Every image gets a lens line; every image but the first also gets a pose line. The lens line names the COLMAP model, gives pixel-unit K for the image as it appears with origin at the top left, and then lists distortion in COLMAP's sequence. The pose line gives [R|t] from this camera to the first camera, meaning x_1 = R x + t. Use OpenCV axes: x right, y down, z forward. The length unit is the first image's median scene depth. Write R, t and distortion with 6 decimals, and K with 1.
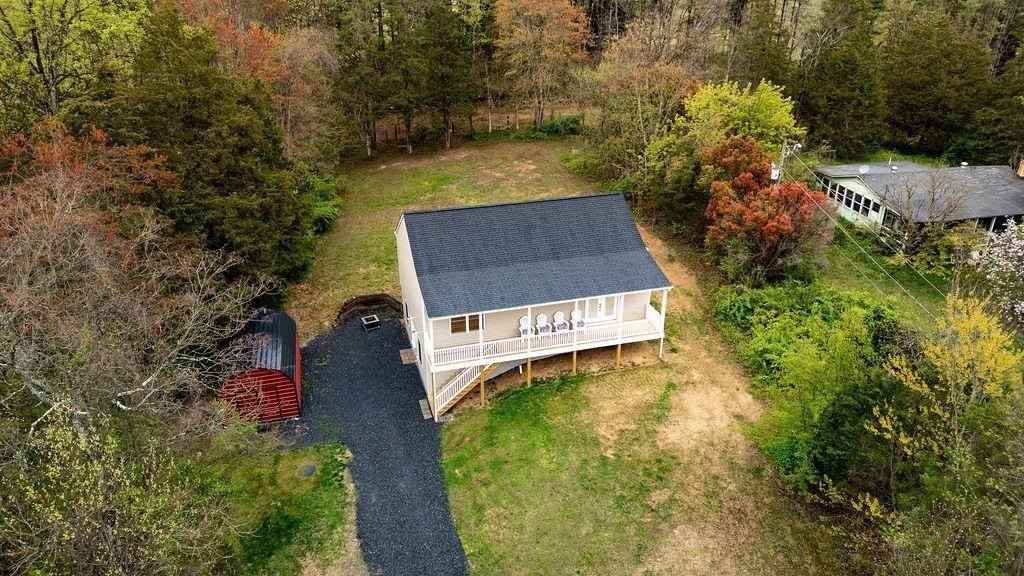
lens RADIAL K [[712.9, 0, 515.8], [0, 712.9, 281.9], [0, 0, 1]] dist [0.078894, -0.089945]
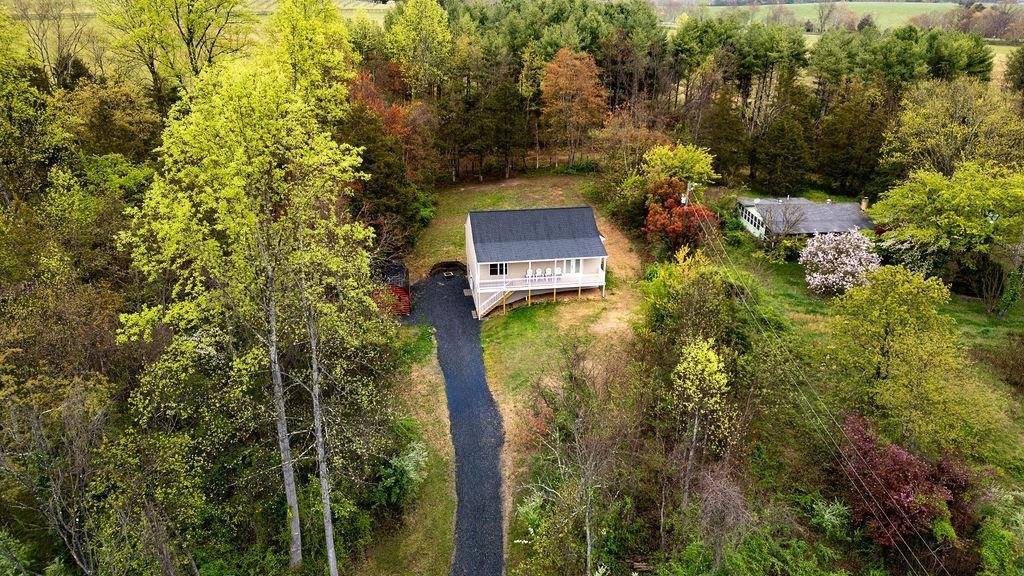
lens RADIAL K [[712.9, 0, 515.8], [0, 712.9, 281.9], [0, 0, 1]] dist [0.078894, -0.089945]
pose [[0.992712, 0.052175, -0.108628, 0.179327], [-0.056594, 0.997674, -0.037996, 0.153457], [0.106393, 0.043866, 0.993356, -0.851289]]
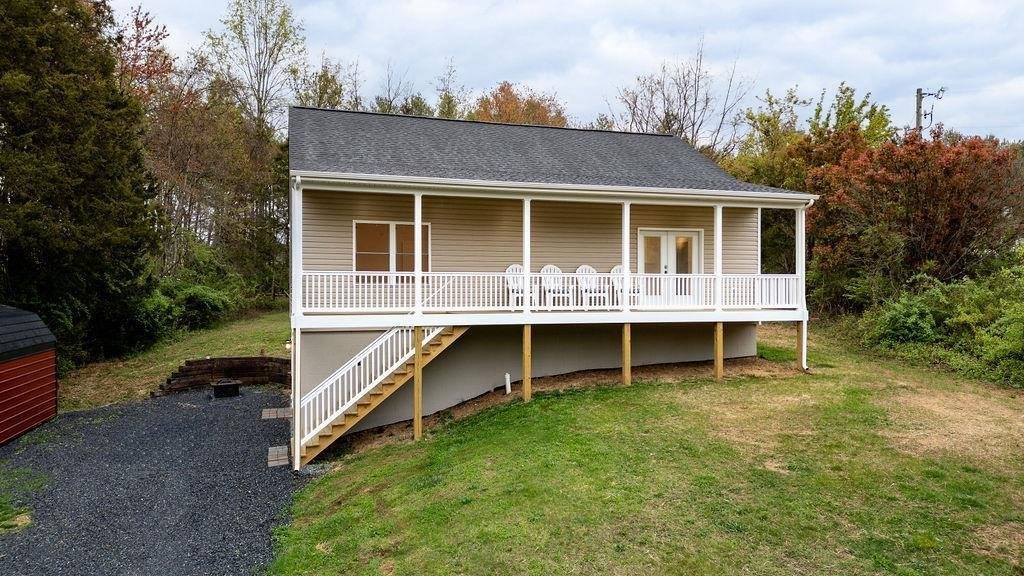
lens RADIAL K [[712.9, 0, 515.8], [0, 712.9, 281.9], [0, 0, 1]] dist [0.078894, -0.089945]
pose [[0.999739, 0.002986, 0.022644, 0.001251], [0.006779, 0.907943, -0.419039, 0.257381], [-0.021811, 0.419083, 0.907686, 0.563343]]
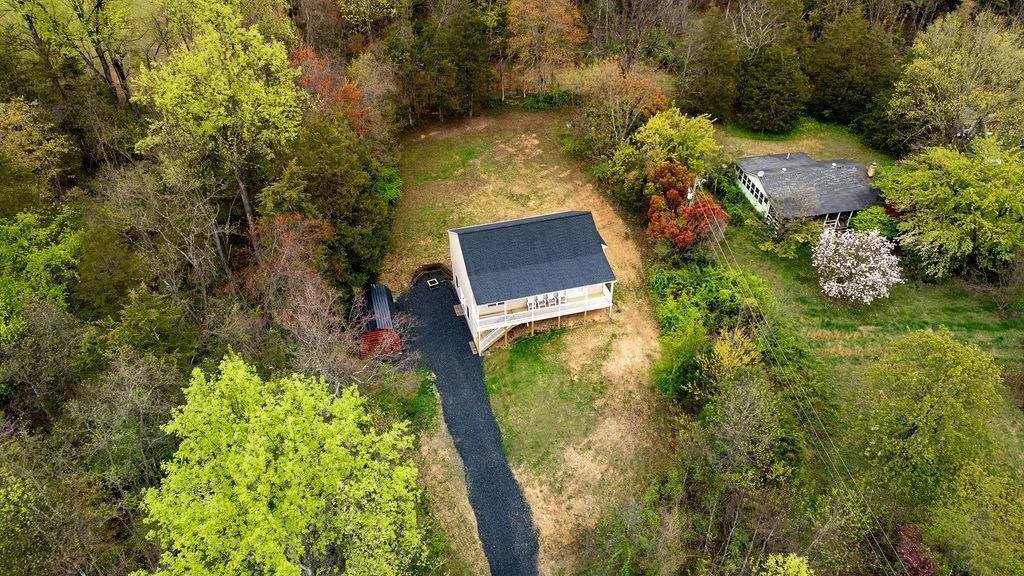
lens RADIAL K [[712.9, 0, 515.8], [0, 712.9, 281.9], [0, 0, 1]] dist [0.078894, -0.089945]
pose [[0.999987, 0.001237, -0.004964, -0.013501], [-0.000106, 0.975119, 0.221682, -0.357005], [0.005115, -0.221679, 0.975106, -0.647538]]
